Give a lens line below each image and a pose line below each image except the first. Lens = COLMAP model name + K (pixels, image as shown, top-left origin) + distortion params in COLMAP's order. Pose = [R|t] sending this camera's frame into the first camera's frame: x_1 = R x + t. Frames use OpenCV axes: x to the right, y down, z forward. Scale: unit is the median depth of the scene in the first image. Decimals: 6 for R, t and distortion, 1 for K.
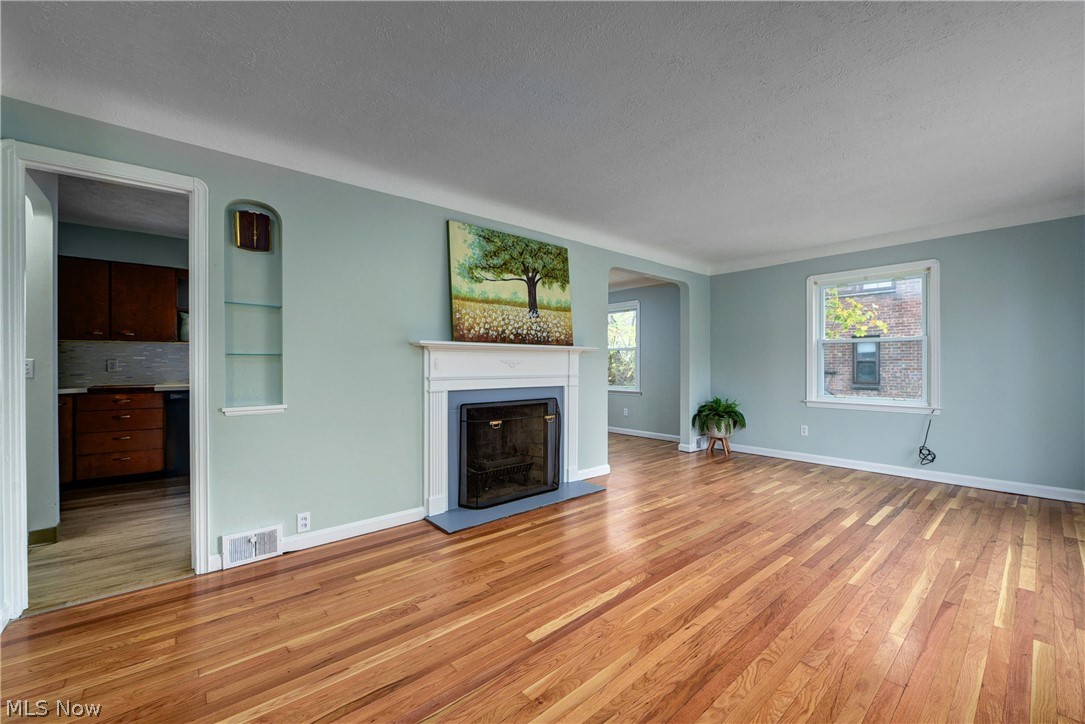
lens RADIAL K [[432.8, 0, 544.8], [0, 432.8, 366.8], [0, 0, 1]] dist [-0.008504, -0.001484]
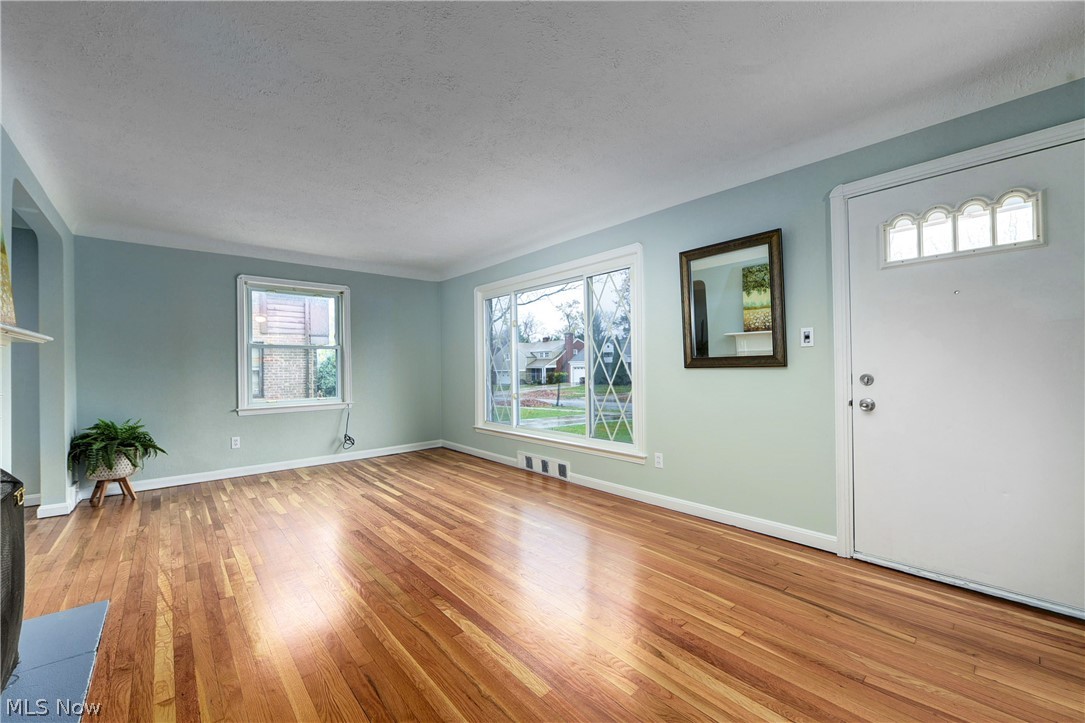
lens RADIAL K [[432.8, 0, 541.5], [0, 432.8, 364.5], [0, 0, 1]] dist [-0.008504, -0.001484]
pose [[-0.007473, 0.005334, 0.999958, -0.601347], [0.018470, 0.999816, -0.005196, -0.000390], [-0.999801, 0.018431, -0.007571, 0.693031]]
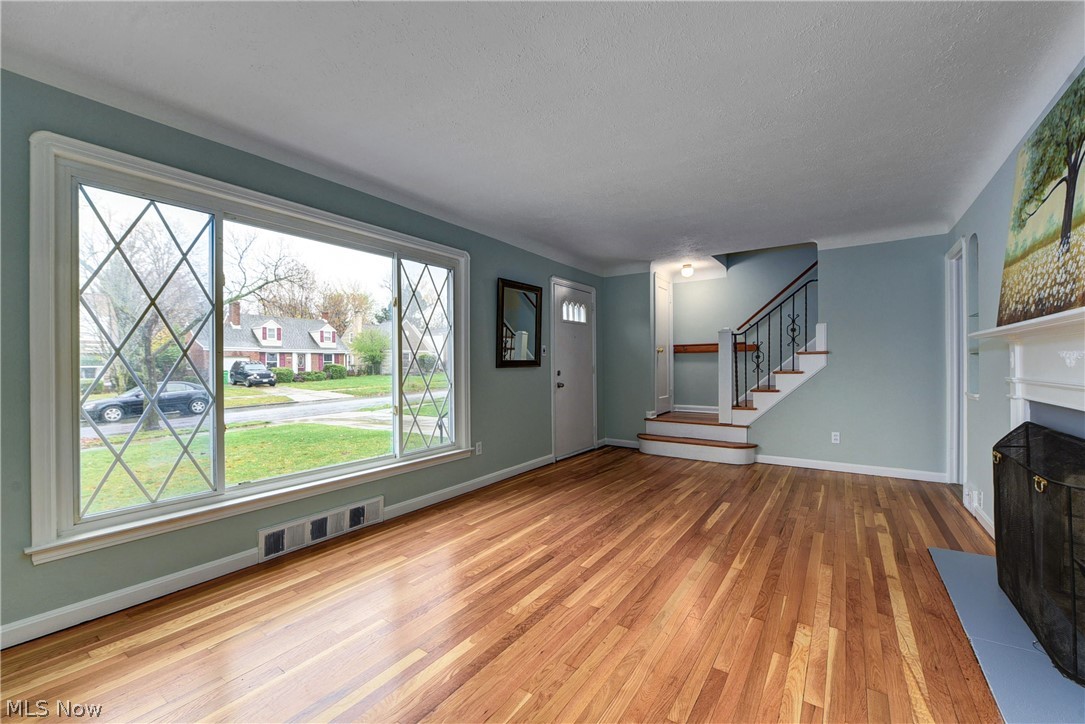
lens RADIAL K [[432.8, 0, 546.6], [0, 432.8, 364.3], [0, 0, 1]] dist [-0.008504, -0.001484]
pose [[-0.967042, 0.007909, -0.254494, 0.867662], [0.006709, 0.999962, 0.005582, -0.010201], [0.254528, 0.003690, -0.967058, 1.857887]]
